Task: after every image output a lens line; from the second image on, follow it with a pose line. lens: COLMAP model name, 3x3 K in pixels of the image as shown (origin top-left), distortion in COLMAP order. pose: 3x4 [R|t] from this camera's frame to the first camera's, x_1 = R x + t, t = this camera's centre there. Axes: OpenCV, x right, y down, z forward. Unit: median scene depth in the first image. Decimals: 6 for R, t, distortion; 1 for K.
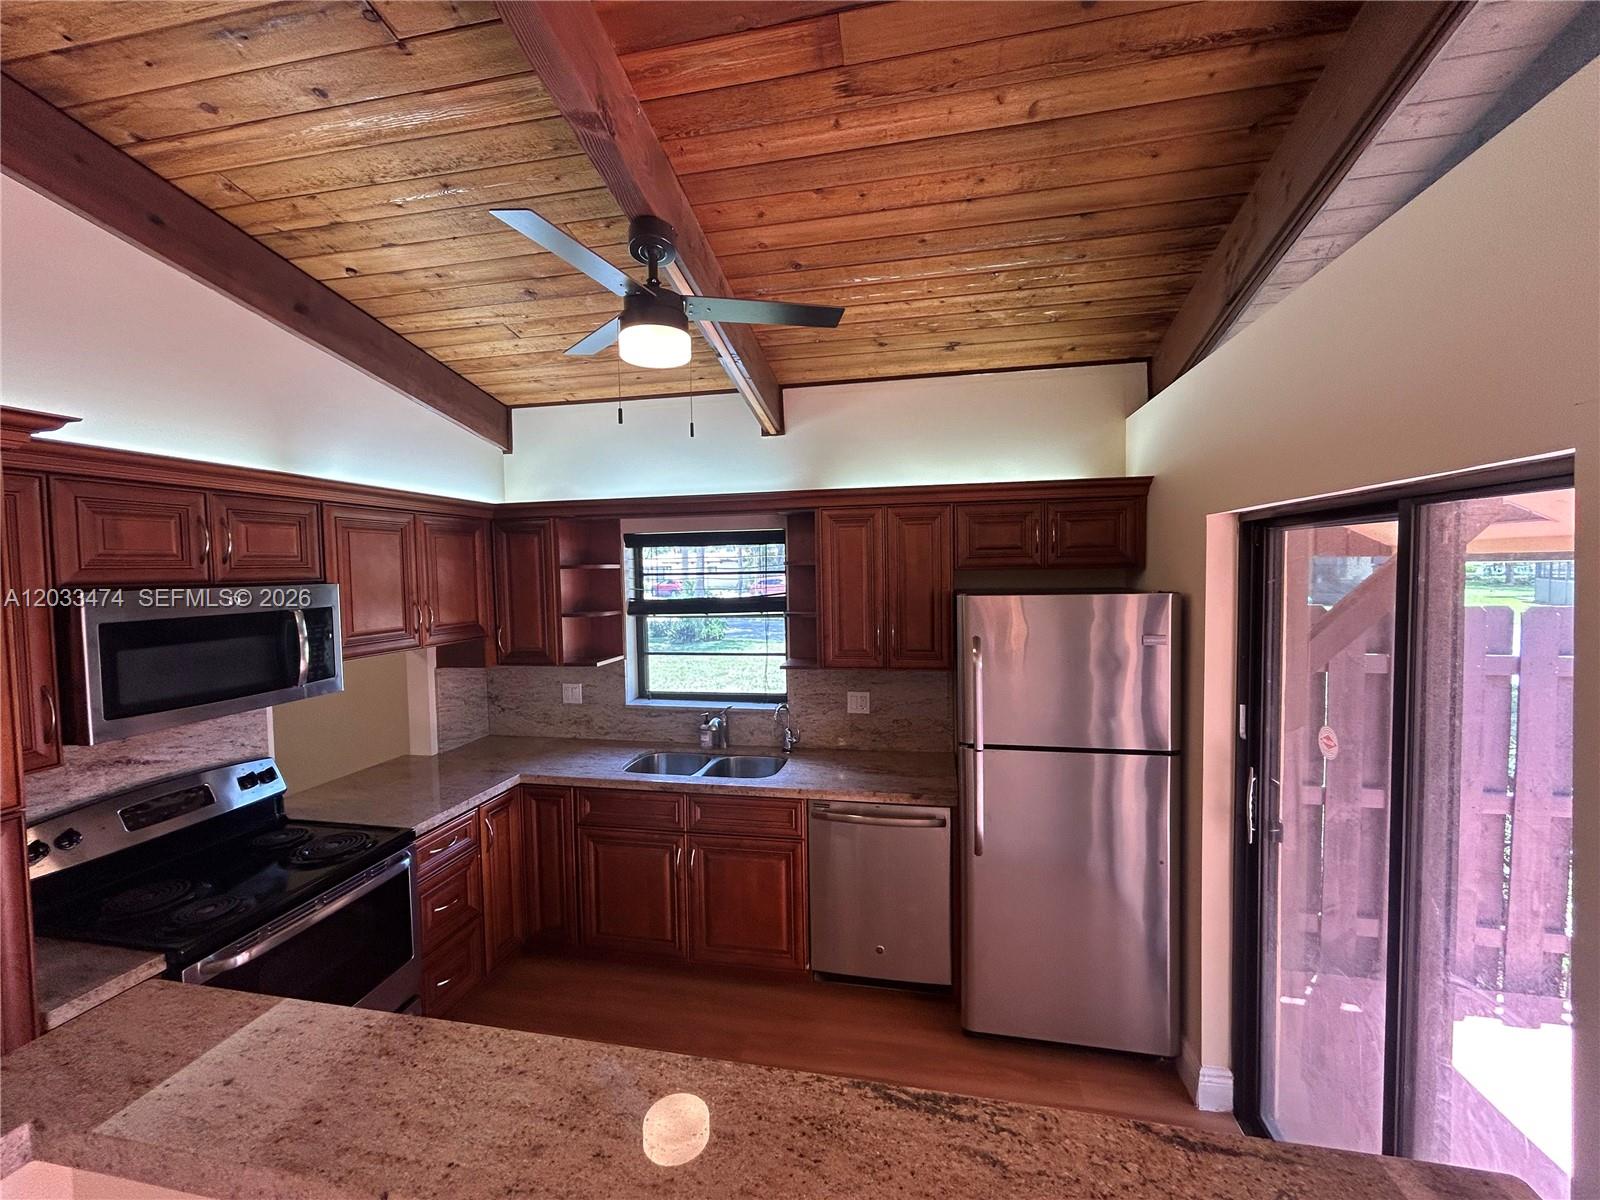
lens RADIAL K [[652.9, 0, 798.6], [0, 652.9, 595.3], [0, 0, 1]] dist [-0.002261, 0.001273]
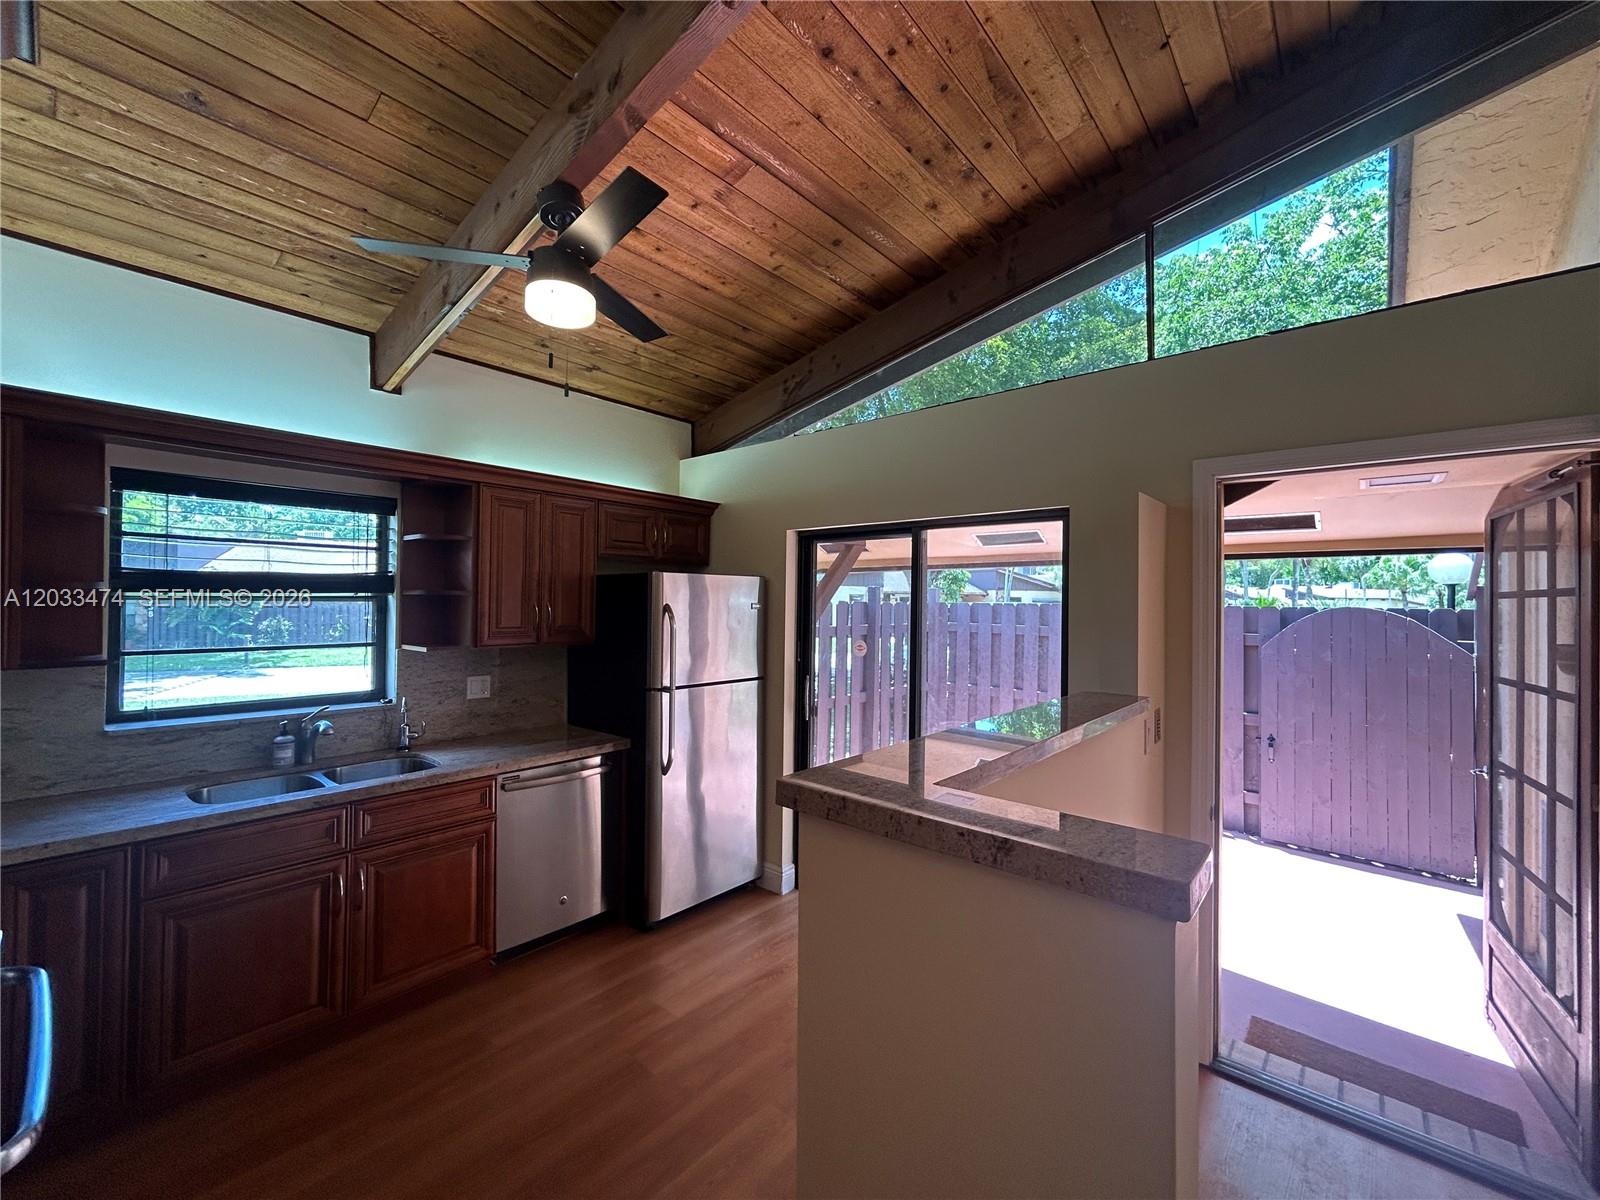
lens RADIAL K [[652.9, 0, 798.9], [0, 652.9, 596.3], [0, 0, 1]] dist [-0.002261, 0.001273]
pose [[0.489284, 0.032216, 0.871529, -0.633435], [0.017802, 0.998740, -0.046913, 0.098707], [-0.871943, 0.038468, 0.488094, 0.115243]]
